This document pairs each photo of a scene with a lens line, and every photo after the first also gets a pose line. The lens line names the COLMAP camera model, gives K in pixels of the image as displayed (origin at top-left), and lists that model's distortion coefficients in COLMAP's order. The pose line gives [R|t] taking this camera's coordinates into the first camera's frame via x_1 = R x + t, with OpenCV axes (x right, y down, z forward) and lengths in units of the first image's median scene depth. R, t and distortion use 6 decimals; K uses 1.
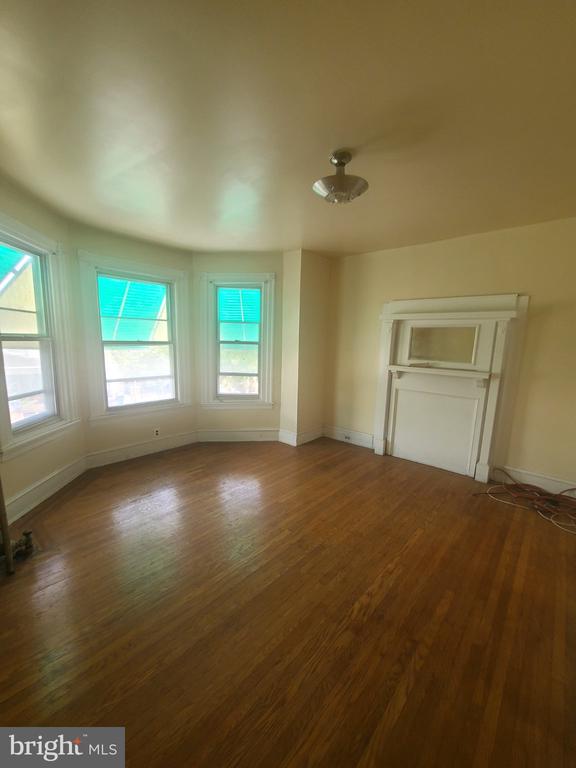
lens RADIAL K [[315.3, 0, 288.8], [0, 315.3, 391.1], [0, 0, 1]] dist [-0.006667, 0.000008]
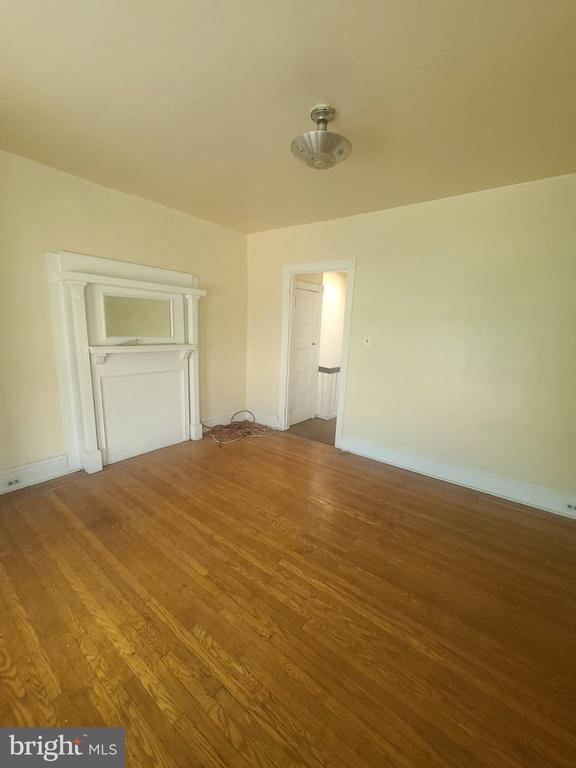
lens RADIAL K [[309.4, 0, 289.1], [0, 309.4, 397.5], [0, 0, 1]] dist [-0.001511, -0.000019]
pose [[-0.064915, -0.252885, 0.965316, -0.477928], [0.120946, 0.958231, 0.259162, -0.115858], [-0.990534, 0.133574, -0.031618, 0.689480]]
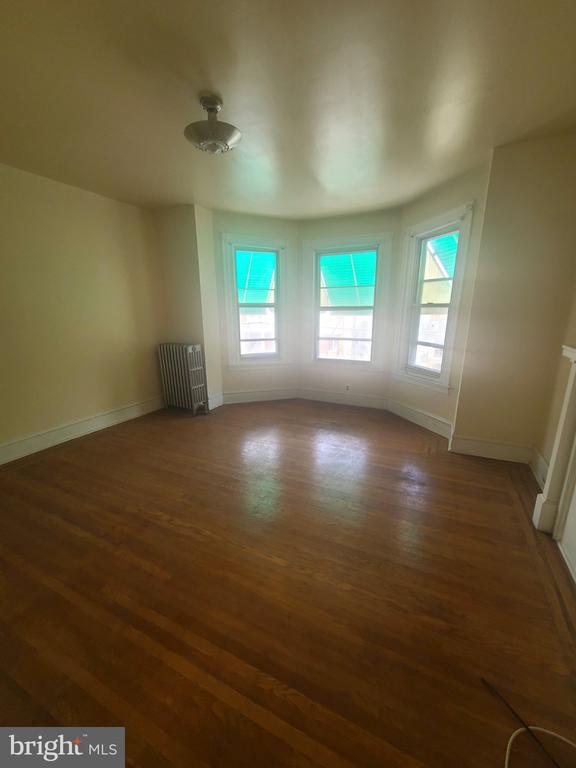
lens RADIAL K [[315.3, 0, 288.8], [0, 315.3, 391.1], [0, 0, 1]] dist [-0.006667, 0.000008]
pose [[0.261936, 0.224079, -0.938711, 0.746171], [-0.142701, 0.970972, 0.191962, -0.056180], [0.954477, 0.083673, 0.286309, 0.573310]]
